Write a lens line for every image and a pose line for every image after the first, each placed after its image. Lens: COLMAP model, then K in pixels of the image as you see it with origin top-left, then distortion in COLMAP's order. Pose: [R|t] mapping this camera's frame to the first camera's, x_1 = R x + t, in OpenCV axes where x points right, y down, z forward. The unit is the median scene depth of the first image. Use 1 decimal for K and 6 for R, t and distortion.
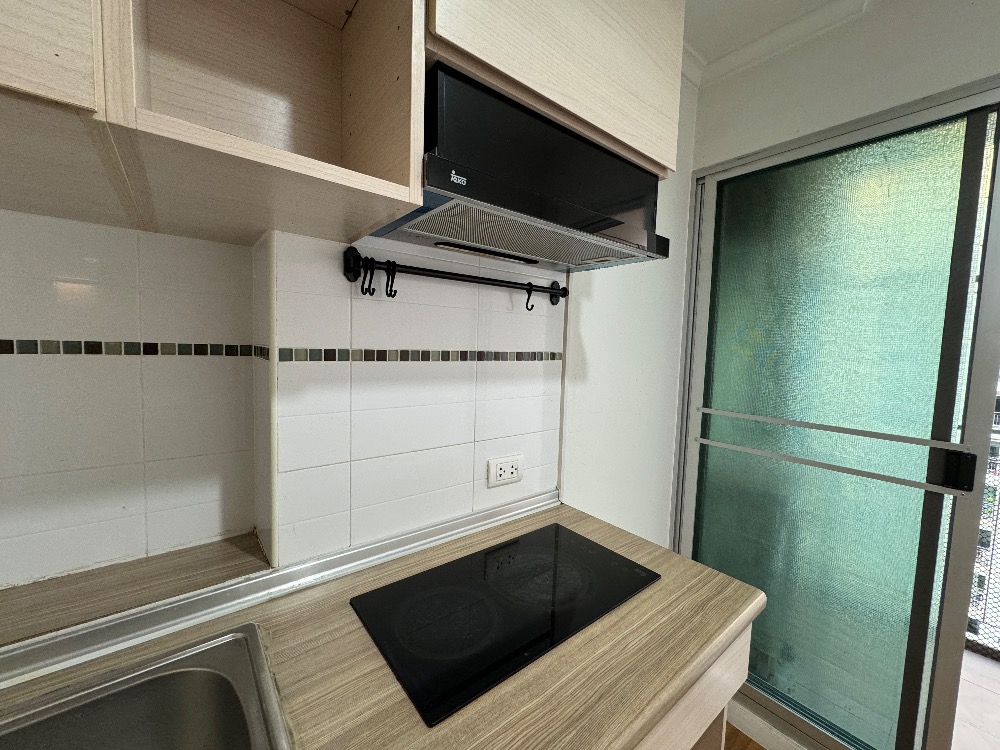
lens RADIAL K [[398.3, 0, 498.5], [0, 398.3, 375.7], [0, 0, 1]] dist [-0.008201, -0.000320]
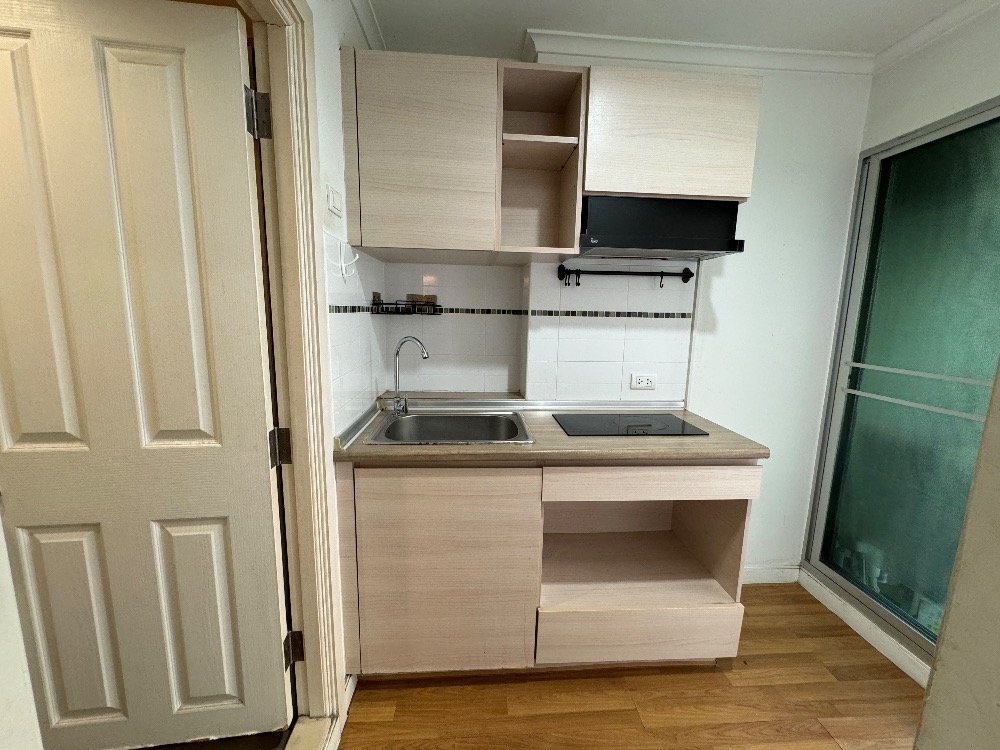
lens RADIAL K [[398.3, 0, 500.2], [0, 398.3, 373.8], [0, 0, 1]] dist [-0.008201, -0.000320]
pose [[0.822722, 0.073133, -0.563720, 0.561332], [-0.037337, 0.996500, 0.074788, 0.115636], [0.567217, -0.040482, 0.822573, -0.916732]]
